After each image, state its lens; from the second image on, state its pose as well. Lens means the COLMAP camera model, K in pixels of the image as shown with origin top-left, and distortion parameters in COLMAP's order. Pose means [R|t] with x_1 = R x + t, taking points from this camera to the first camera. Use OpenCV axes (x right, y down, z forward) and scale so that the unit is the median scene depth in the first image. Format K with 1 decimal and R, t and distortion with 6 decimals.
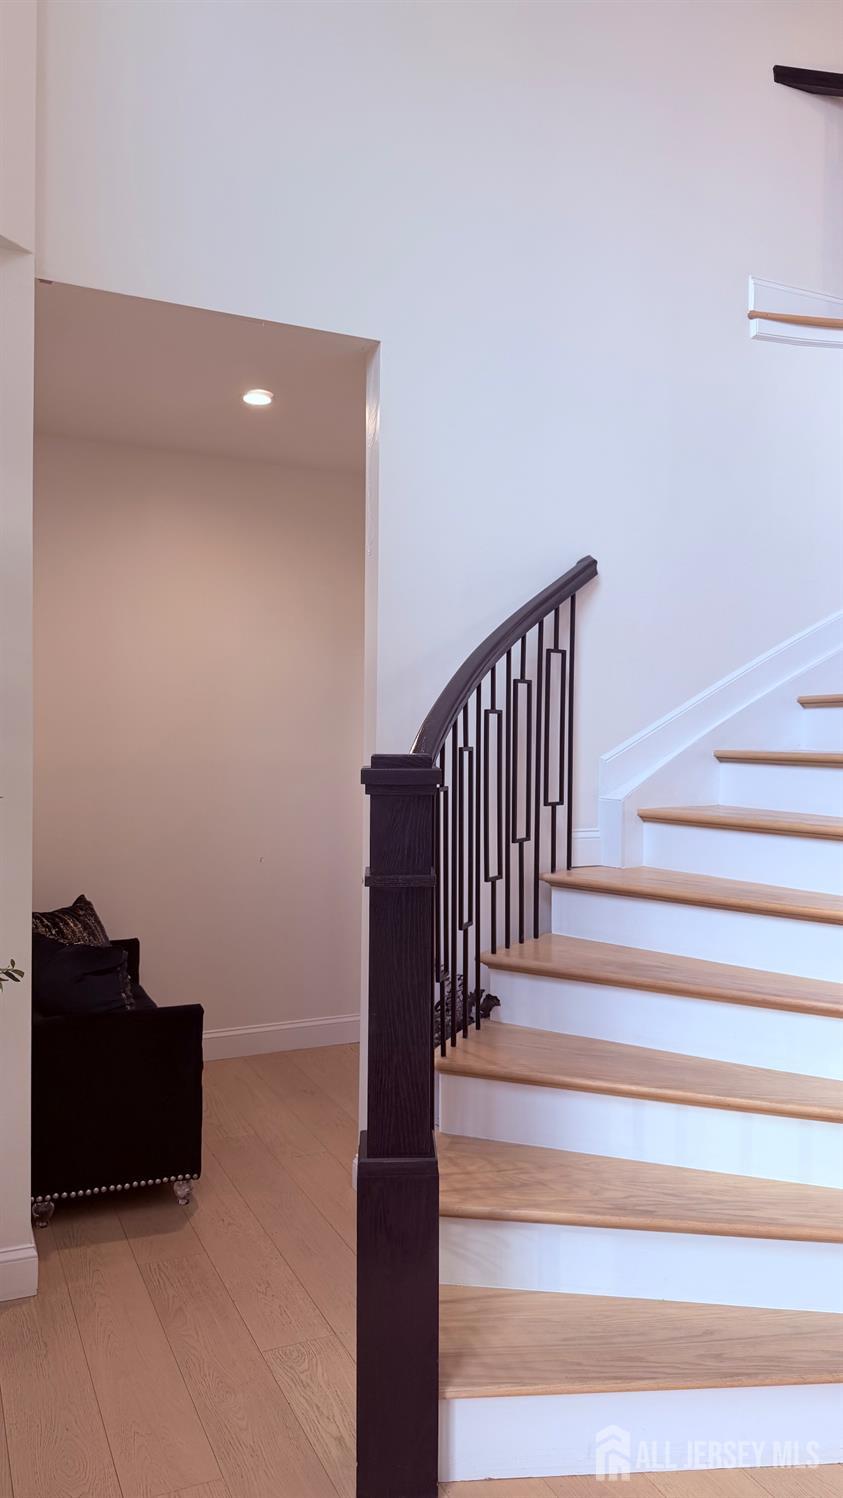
lens RADIAL K [[1029.0, 0, 393.9], [0, 1029.0, 744.3], [0, 0, 1]] dist [0.008450, -0.067112]
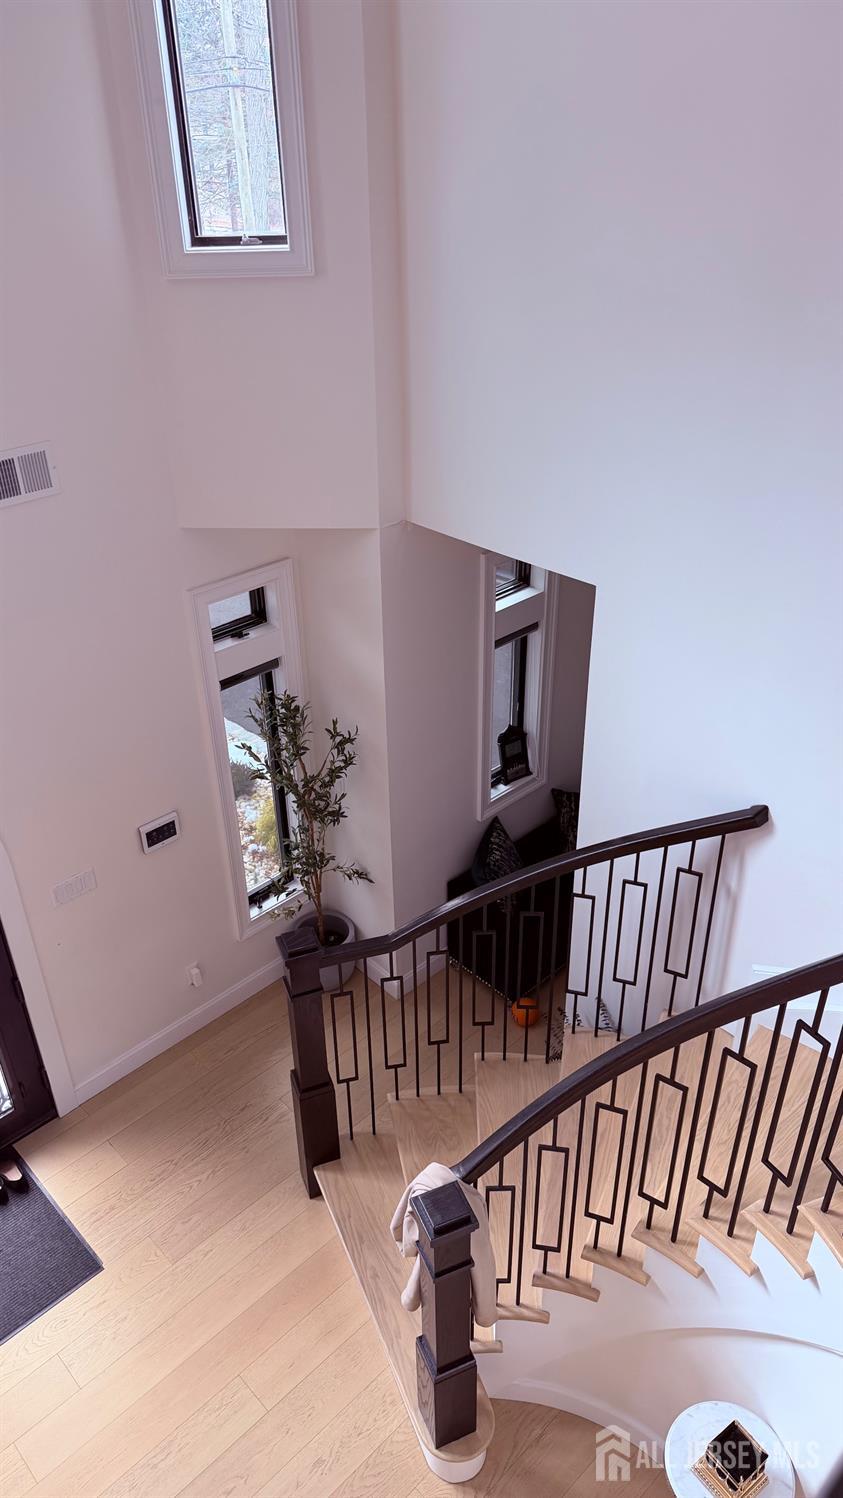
lens RADIAL K [[1029.0, 0, 393.9], [0, 1029.0, 744.3], [0, 0, 1]] dist [0.008450, -0.067112]
pose [[0.330275, 0.465164, -0.821305, 1.009212], [0.012381, 0.867922, 0.496545, -0.860950], [0.943804, -0.174165, 0.280894, 0.454330]]
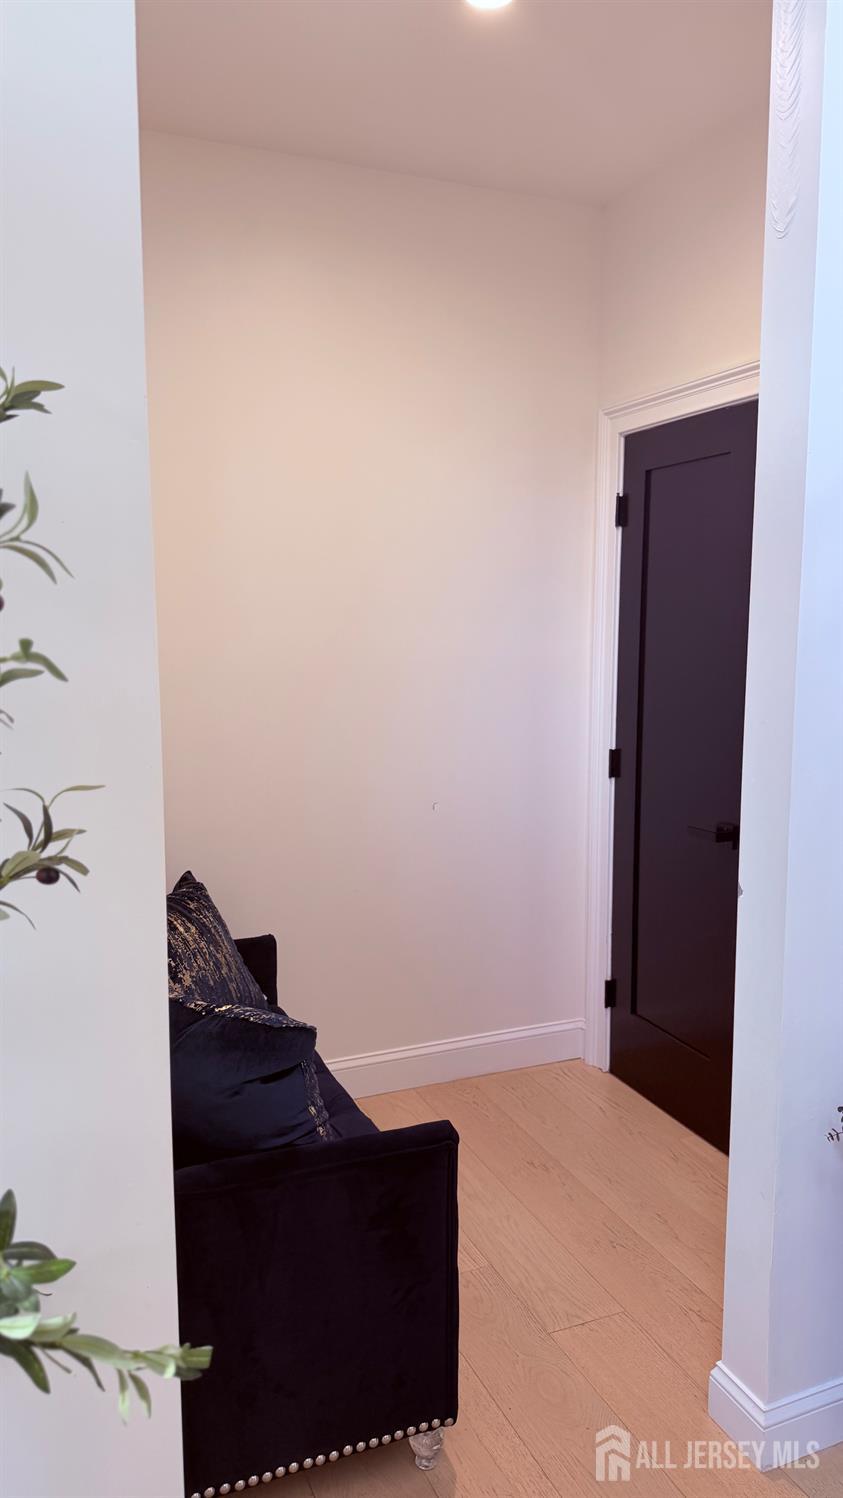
lens RADIAL K [[1032.9, 0, 421.5], [0, 1032.9, 749.0], [0, 0, 1]] dist [0.037712, -0.116711]
pose [[0.999884, -0.005437, -0.014207, -0.198291], [0.006910, 0.994362, 0.105811, -0.000240], [0.013551, -0.105897, 0.994285, 0.486645]]
